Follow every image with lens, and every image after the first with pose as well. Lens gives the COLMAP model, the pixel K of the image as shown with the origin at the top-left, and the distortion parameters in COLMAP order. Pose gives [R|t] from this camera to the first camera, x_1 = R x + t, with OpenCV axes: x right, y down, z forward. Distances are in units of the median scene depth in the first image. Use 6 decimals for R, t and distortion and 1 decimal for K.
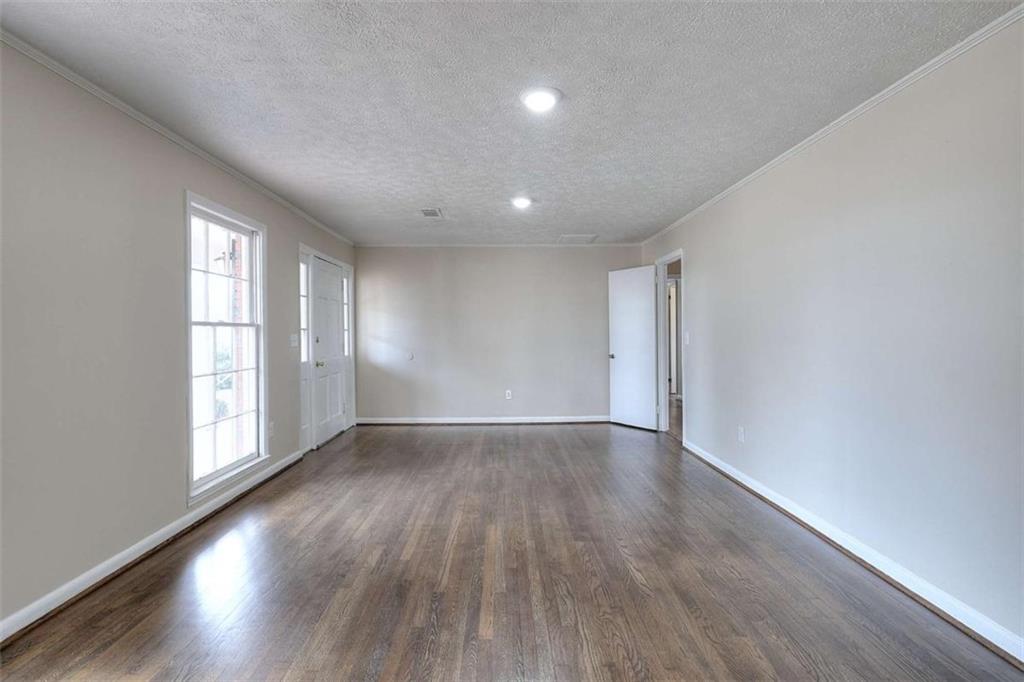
lens RADIAL K [[484.3, 0, 512.0], [0, 484.3, 341.0], [0, 0, 1]] dist [0.000636, 0.000275]
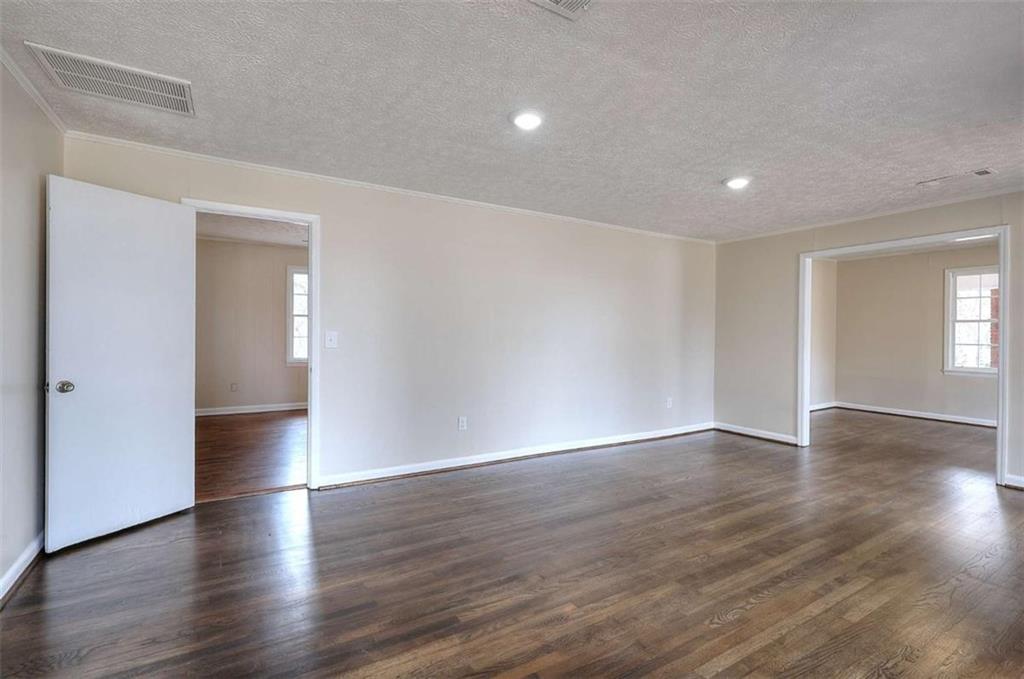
lens RADIAL K [[468.7, 0, 515.5], [0, 468.7, 330.1], [0, 0, 1]] dist [-0.003263, -0.000028]
pose [[-0.505311, 0.001902, 0.862935, -0.705743], [0.004000, 0.999992, 0.000139, -0.030835], [-0.862928, 0.003522, -0.505315, 1.914046]]
